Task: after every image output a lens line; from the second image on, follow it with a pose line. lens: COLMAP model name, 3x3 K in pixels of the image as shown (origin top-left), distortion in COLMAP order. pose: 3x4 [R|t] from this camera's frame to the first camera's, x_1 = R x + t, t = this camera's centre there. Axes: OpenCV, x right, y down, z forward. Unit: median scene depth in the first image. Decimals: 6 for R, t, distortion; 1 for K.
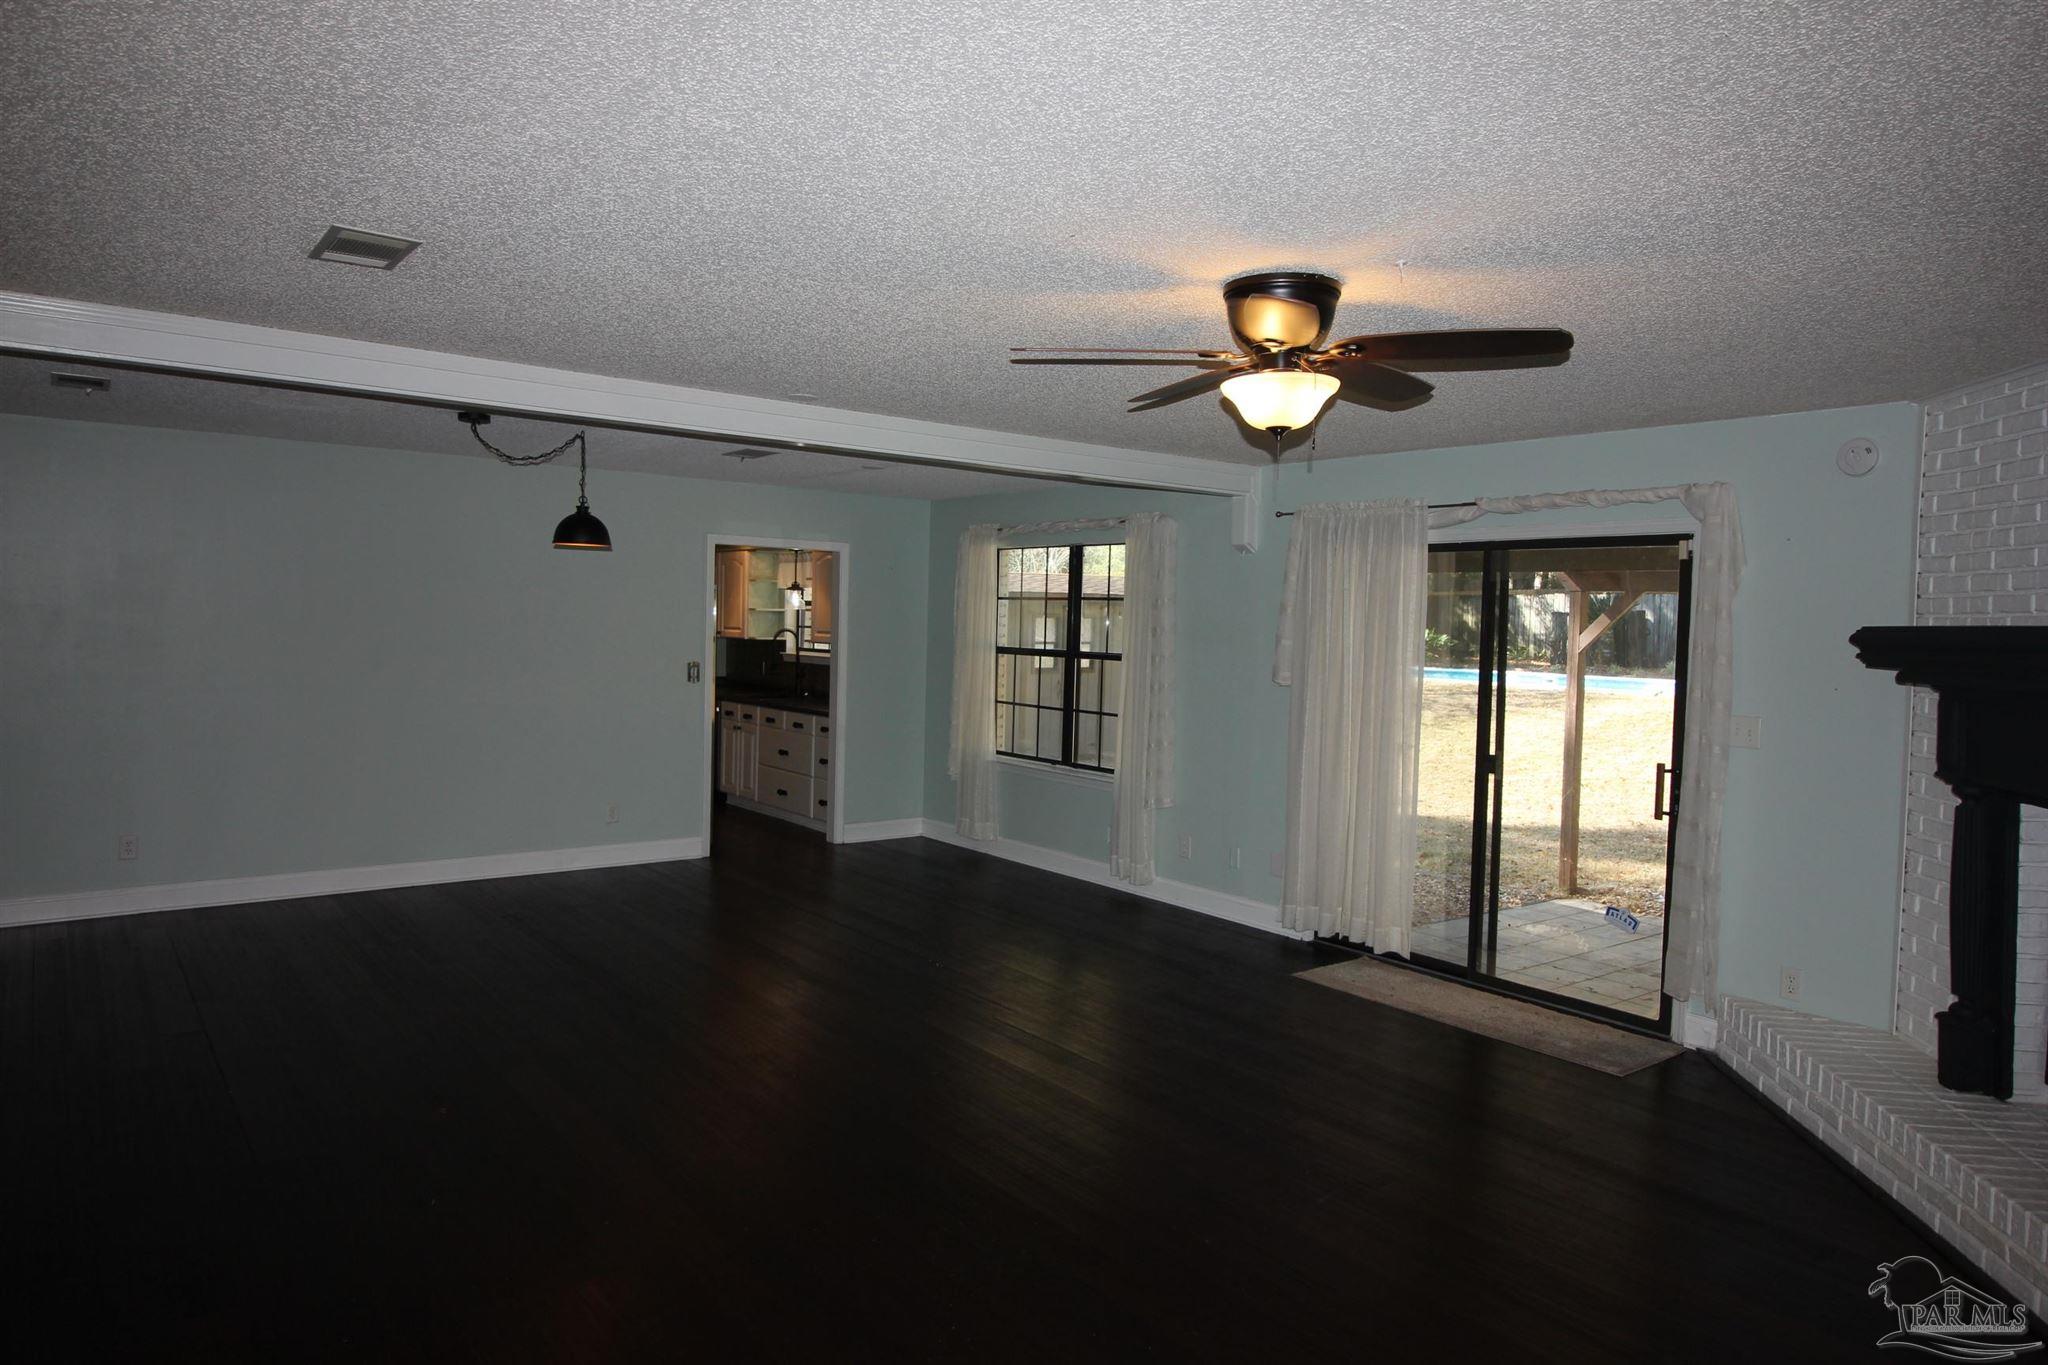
lens RADIAL K [[1313.4, 0, 1024.3], [0, 1313.4, 676.4], [0, 0, 1]] dist [0.005992, 0.001414]
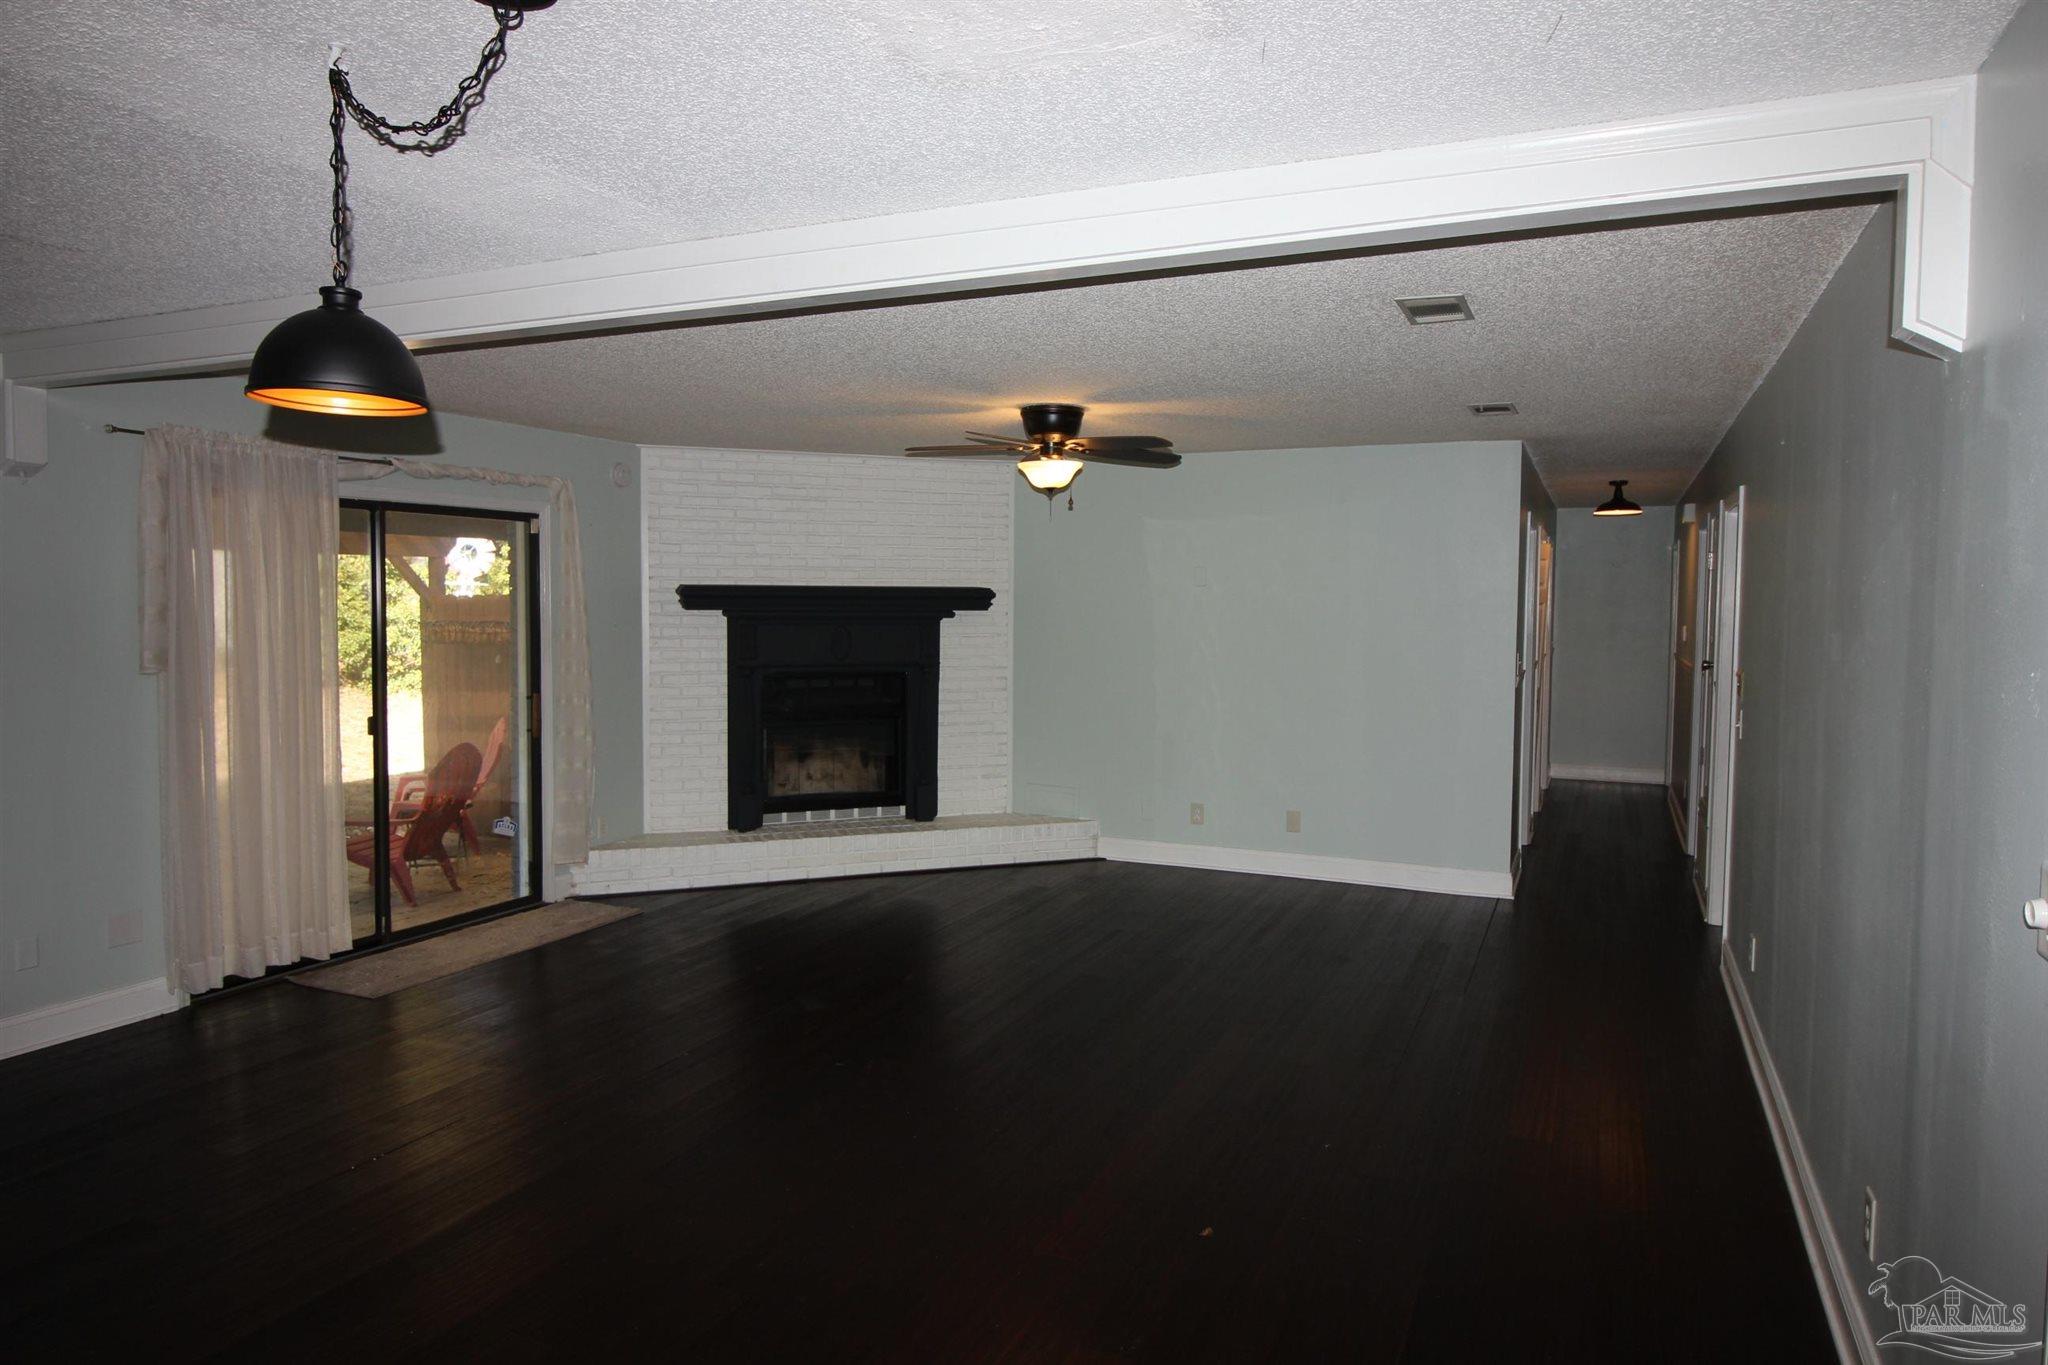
lens RADIAL K [[1313.4, 0, 1023.6], [0, 1313.4, 678.8], [0, 0, 1]] dist [0.005992, 0.001414]
pose [[-0.464042, -0.083768, 0.881843, -0.737546], [0.024794, 0.993900, 0.107460, -0.062195], [-0.885466, 0.071730, -0.459135, 1.009764]]
